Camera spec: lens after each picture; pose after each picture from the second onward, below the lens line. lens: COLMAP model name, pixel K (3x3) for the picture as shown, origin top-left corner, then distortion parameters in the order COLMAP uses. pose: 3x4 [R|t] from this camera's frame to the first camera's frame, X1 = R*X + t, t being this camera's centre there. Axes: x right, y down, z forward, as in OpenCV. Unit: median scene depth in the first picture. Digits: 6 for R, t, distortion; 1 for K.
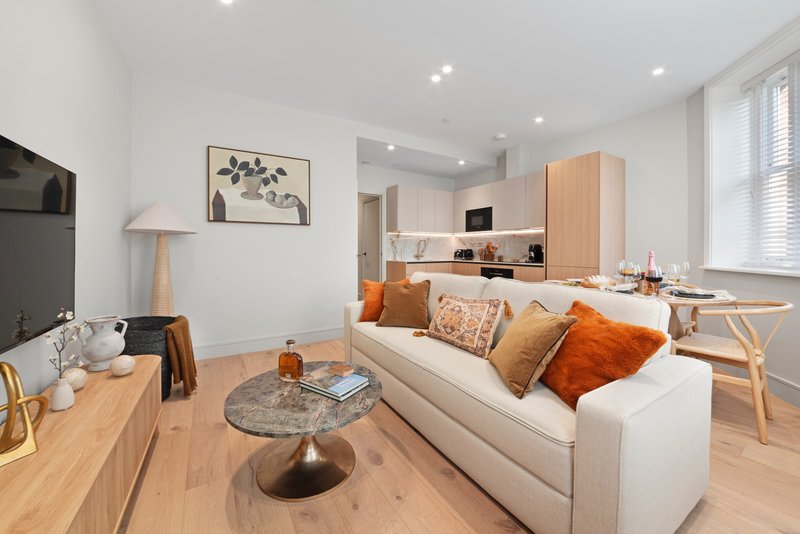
lens RADIAL K [[301.9, 0, 394.8], [0, 301.9, 251.1], [0, 0, 1]] dist [-0.007741, -0.001042]
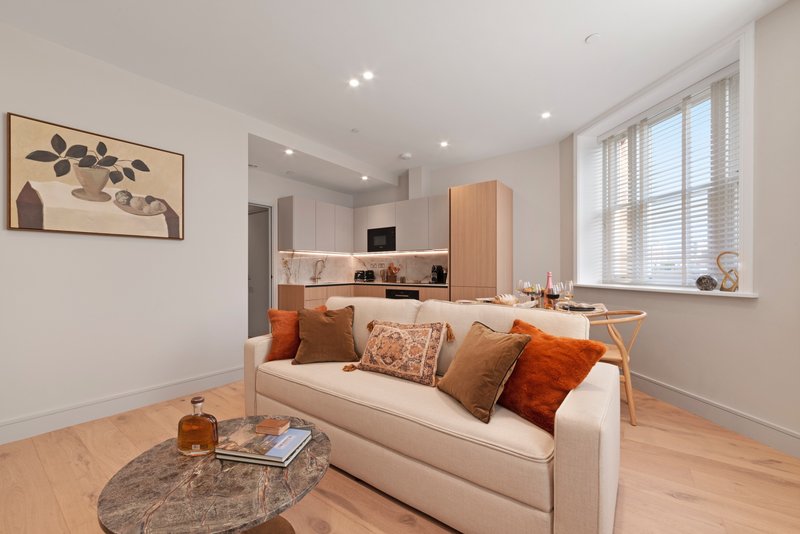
lens RADIAL K [[326.5, 0, 396.3], [0, 326.5, 267.3], [0, 0, 1]] dist [-0.006740, 0.000409]
pose [[0.928377, -0.000925, 0.371639, -0.100870], [0.006421, 0.999888, -0.013551, -0.002641], [-0.371585, 0.014967, 0.928278, 0.045197]]
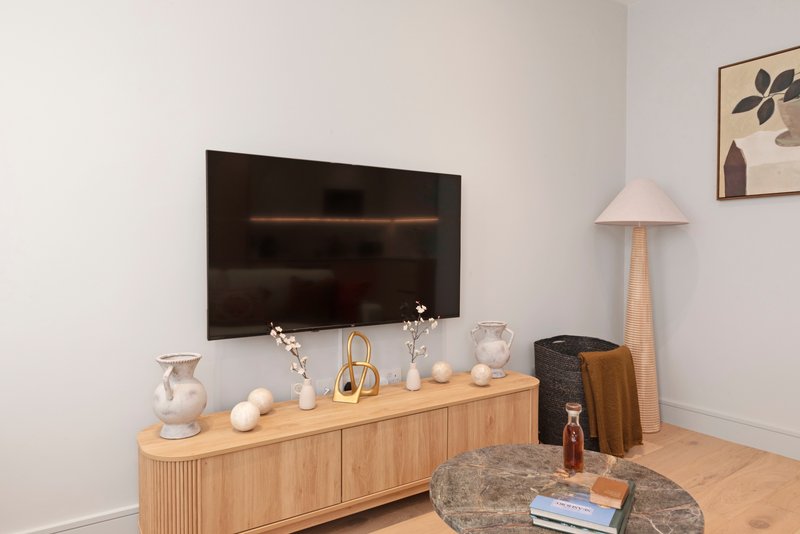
lens RADIAL K [[536.2, 0, 396.1], [0, 536.2, 262.6], [0, 0, 1]] dist [-0.003763, 0.000232]
pose [[0.065859, 0.024208, -0.997535, 0.347625], [-0.002961, 0.999706, 0.024065, -0.001978], [0.997825, 0.001369, 0.065912, 0.305121]]
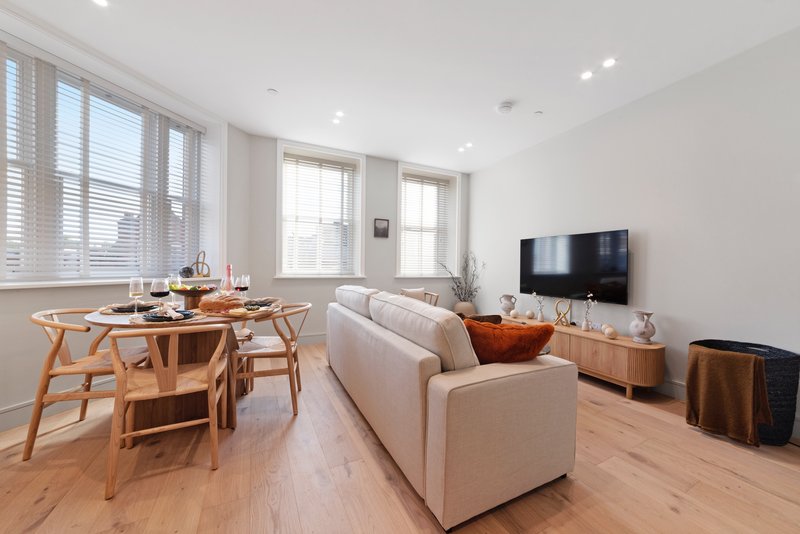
lens RADIAL K [[291.2, 0, 399.8], [0, 291.2, 260.4], [0, 0, 1]] dist [-0.000909, 0.000207]
pose [[-0.997184, -0.014282, 0.073624, 0.117443], [-0.015136, 0.999824, -0.011048, -0.008974], [-0.073453, -0.012132, -0.997225, 1.383898]]
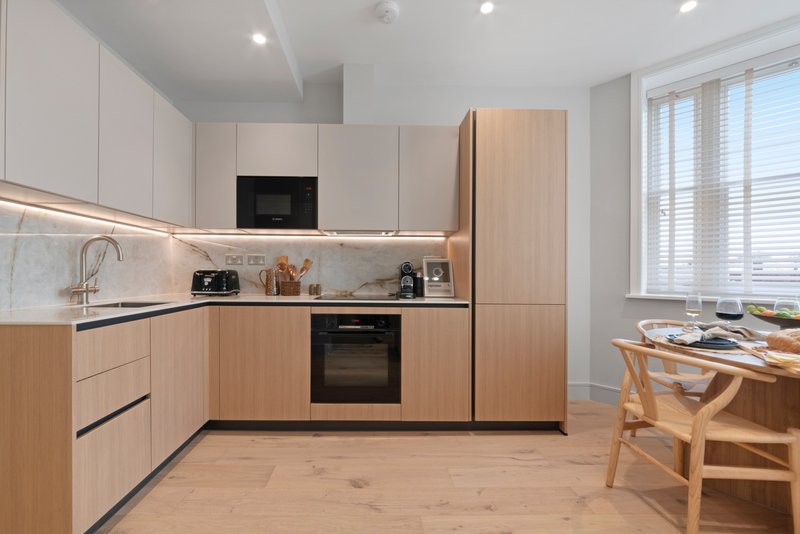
lens RADIAL K [[326.5, 0, 373.8], [0, 326.5, 269.6], [0, 0, 1]] dist [-0.006740, 0.000409]
pose [[0.520227, 0.013776, 0.853917, -0.079119], [-0.004344, 0.999900, -0.013485, -0.002973], [-0.854017, 0.003306, 0.520234, 1.051461]]
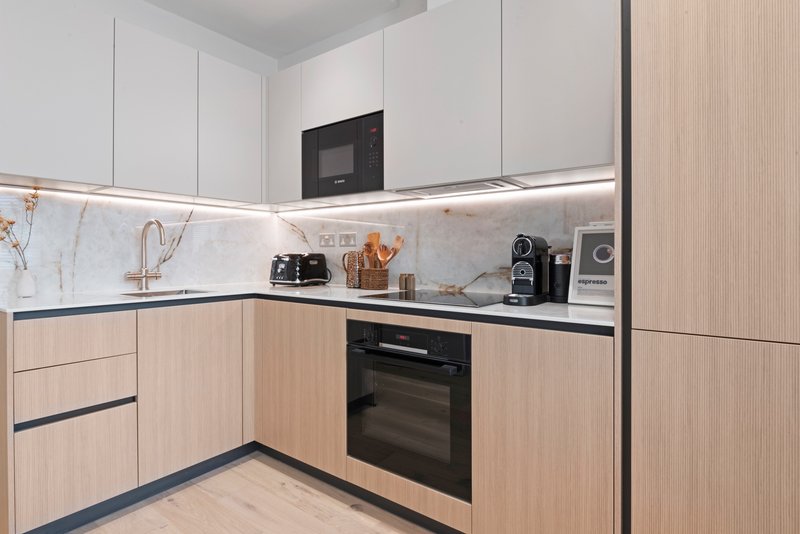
lens RADIAL K [[425.3, 0, 394.8], [0, 425.3, 253.2], [0, 0, 1]] dist [0.003203, -0.002325]
pose [[0.934903, 0.001714, 0.354900, 0.288591], [0.001258, 0.999966, -0.008145, -0.005191], [-0.354902, 0.008061, 0.934869, 0.947258]]
